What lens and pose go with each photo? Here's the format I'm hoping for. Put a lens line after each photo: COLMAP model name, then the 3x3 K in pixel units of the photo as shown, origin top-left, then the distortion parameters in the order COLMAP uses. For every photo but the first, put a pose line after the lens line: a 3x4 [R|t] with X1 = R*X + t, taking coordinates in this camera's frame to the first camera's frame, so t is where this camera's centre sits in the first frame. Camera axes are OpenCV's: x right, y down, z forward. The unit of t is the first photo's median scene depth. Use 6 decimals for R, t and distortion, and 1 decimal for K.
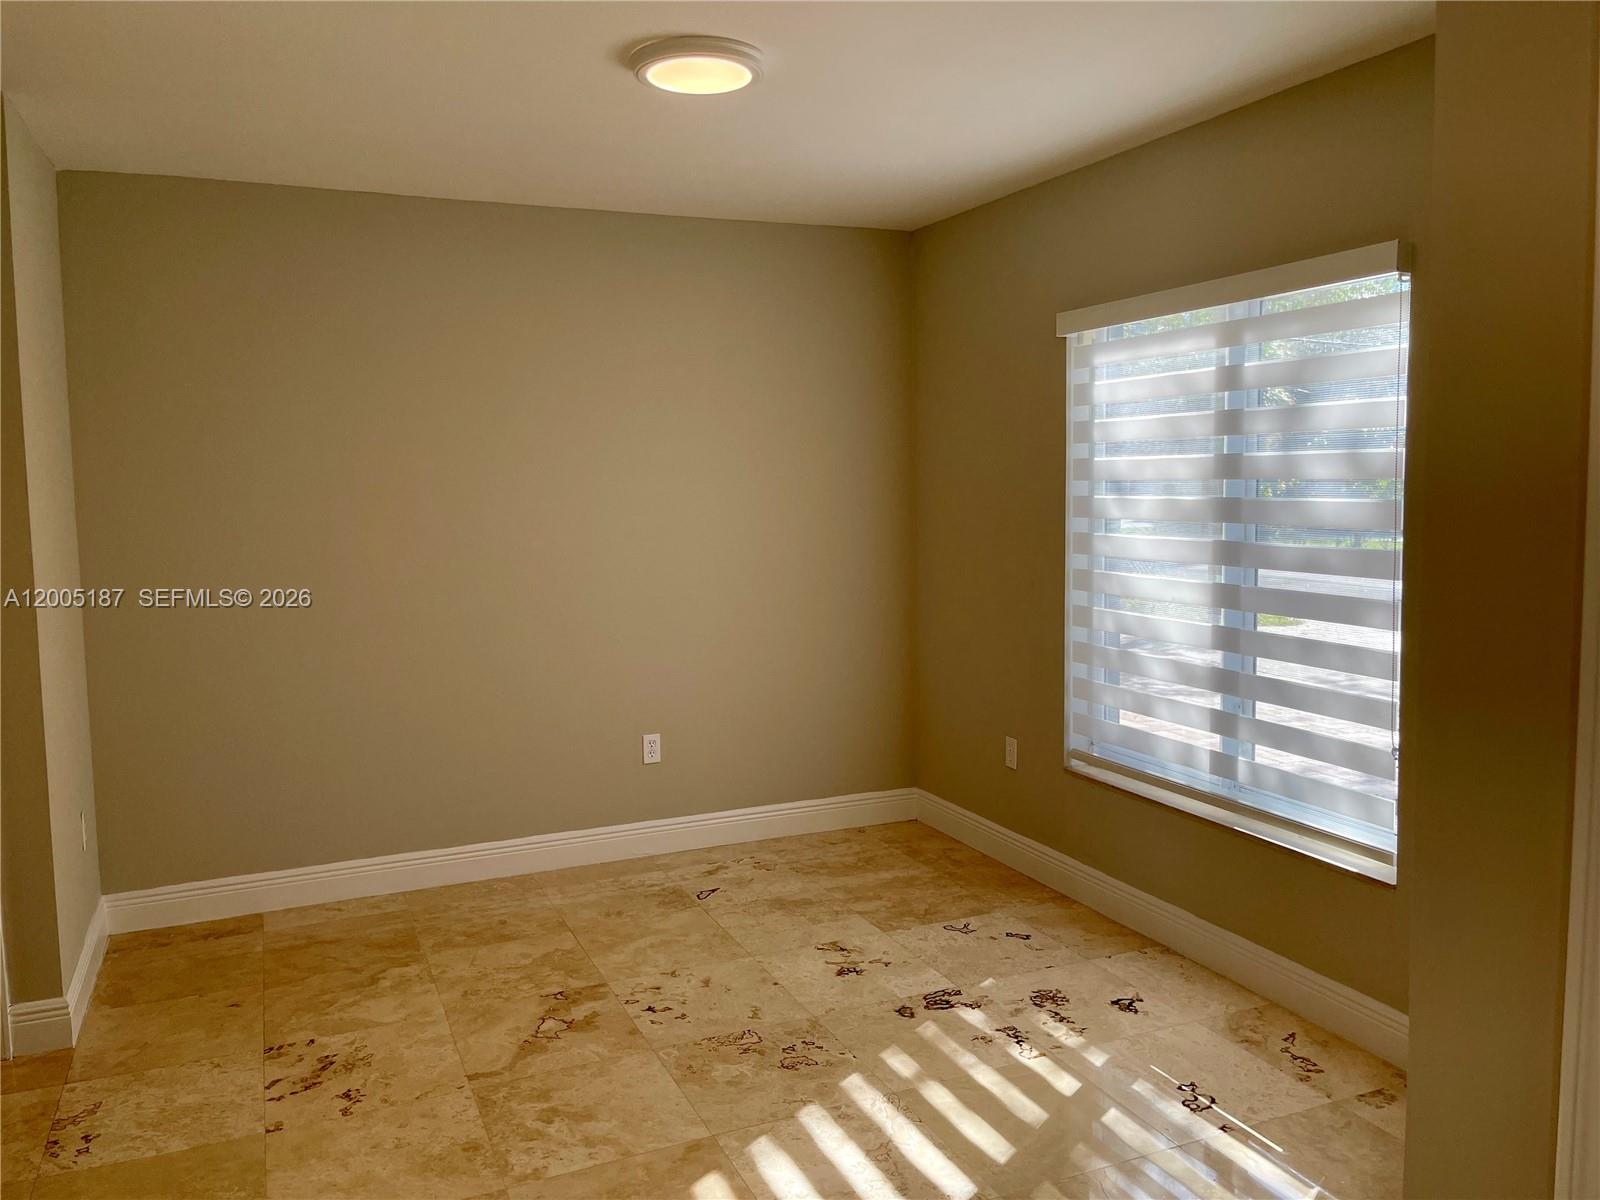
lens RADIAL K [[1209.8, 0, 783.3], [0, 1209.8, 564.9], [0, 0, 1]] dist [0.140114, -0.164621]
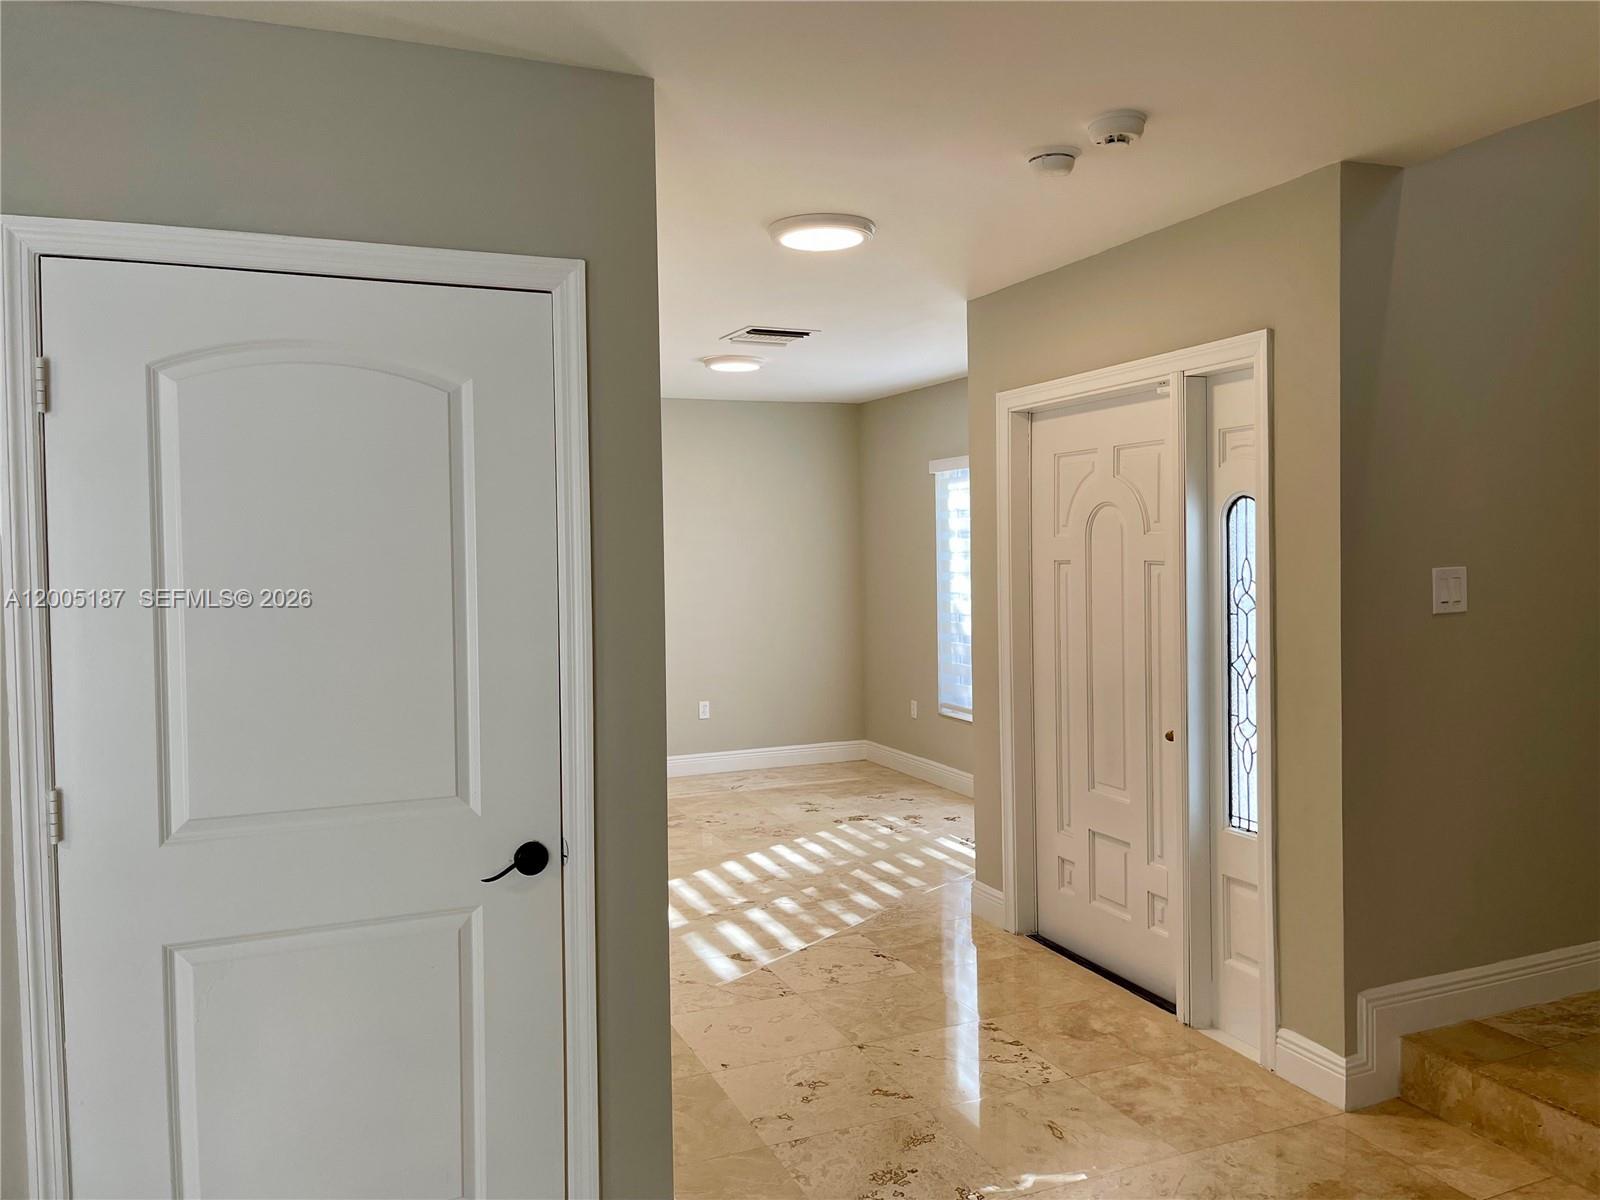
lens RADIAL K [[1212.5, 0, 803.3], [0, 1212.5, 579.6], [0, 0, 1]] dist [0.076101, -0.089034]
pose [[0.999974, 0.001165, -0.007048, 0.052180], [-0.001434, 0.999267, -0.038256, 0.045213], [0.006999, 0.038265, 0.999243, -0.882408]]
